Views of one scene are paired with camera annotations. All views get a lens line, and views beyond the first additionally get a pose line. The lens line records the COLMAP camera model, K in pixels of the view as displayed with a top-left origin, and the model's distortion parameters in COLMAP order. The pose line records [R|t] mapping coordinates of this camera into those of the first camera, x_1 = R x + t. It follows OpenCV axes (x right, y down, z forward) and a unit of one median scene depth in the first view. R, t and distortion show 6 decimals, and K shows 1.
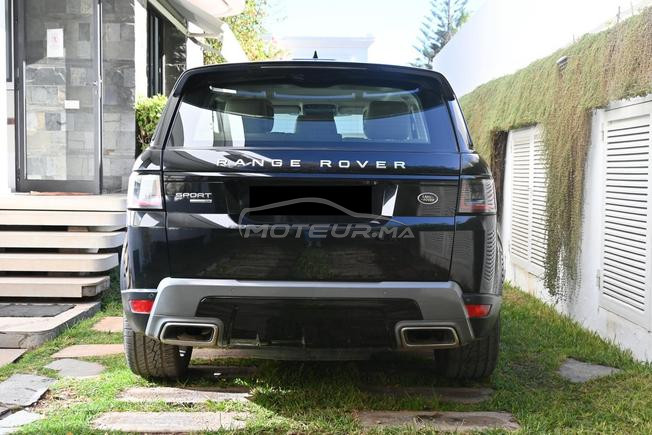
lens RADIAL K [[835.5, 0, 326.6], [0, 835.5, 217.7], [0, 0, 1]] dist [-0.073903, 0.000000]
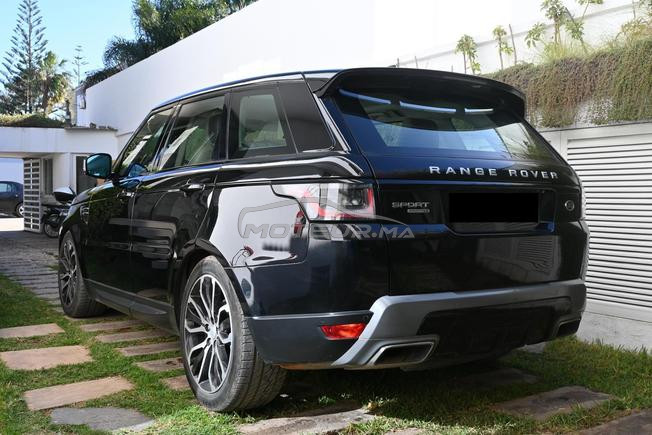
lens RADIAL K [[679.2, 0, 325.5], [0, 679.2, 218.2], [0, 0, 1]] dist [-0.030405, 0.000000]
pose [[0.851431, -0.031907, 0.523495, -0.574449], [0.037929, 0.999280, -0.000783, -0.013699], [-0.523093, 0.020522, 0.852029, 0.366002]]
